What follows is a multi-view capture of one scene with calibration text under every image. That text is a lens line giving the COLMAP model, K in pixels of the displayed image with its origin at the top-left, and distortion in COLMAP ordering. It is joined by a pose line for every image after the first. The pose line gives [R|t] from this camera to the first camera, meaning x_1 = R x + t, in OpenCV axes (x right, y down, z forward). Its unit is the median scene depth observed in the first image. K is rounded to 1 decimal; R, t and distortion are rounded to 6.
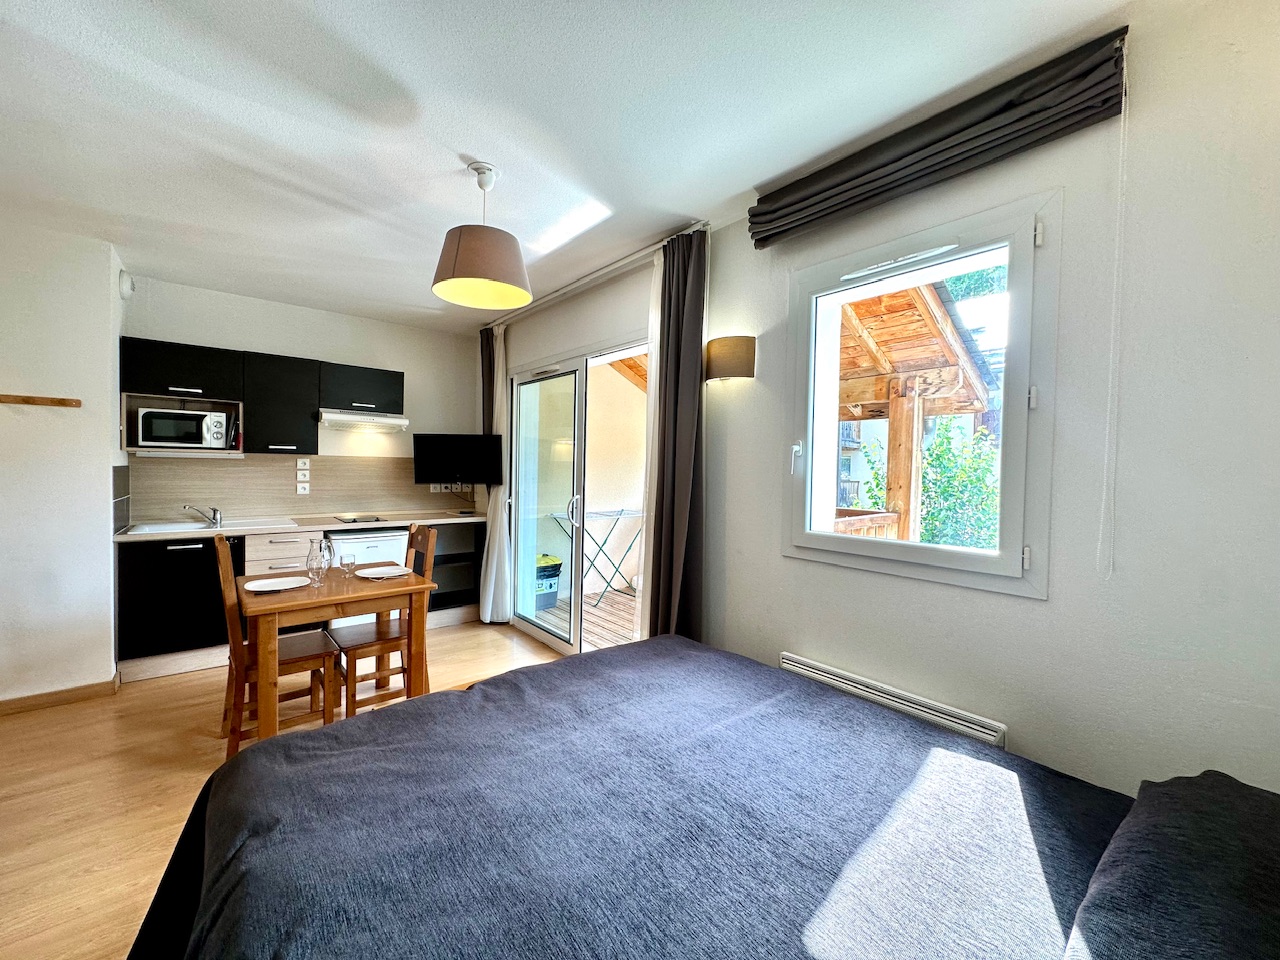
lens RADIAL K [[512.1, 0, 641.7], [0, 512.1, 482.2], [0, 0, 1]] dist [0.002507, 0.000856]
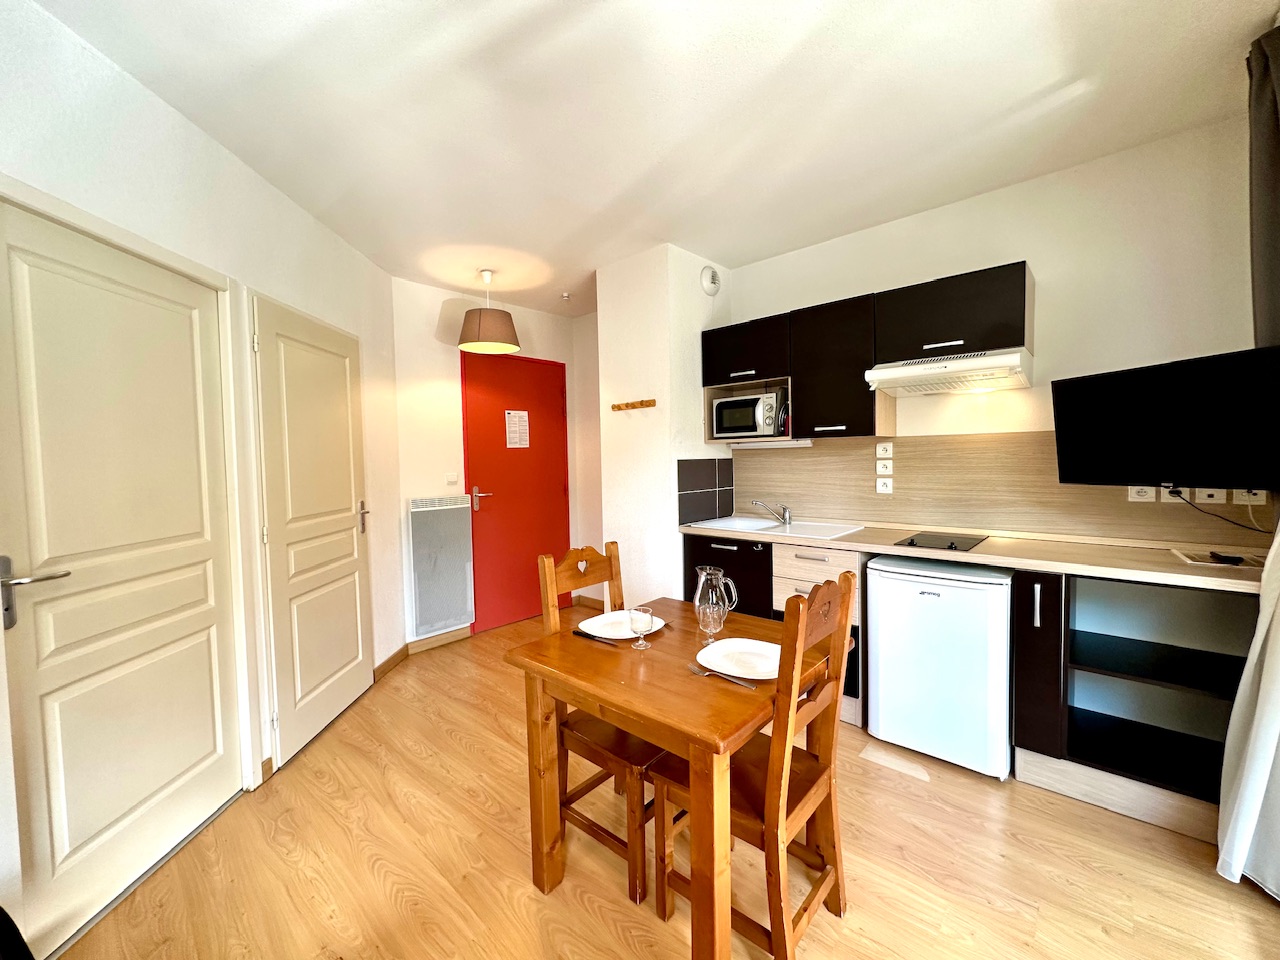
lens RADIAL K [[512.1, 0, 640.4], [0, 512.1, 476.9], [0, 0, 1]] dist [0.002507, 0.000856]
pose [[0.132400, 0.017497, -0.991042, -0.012576], [-0.007684, 0.999832, 0.016626, -0.010176], [0.991167, 0.005413, 0.132512, 0.664298]]
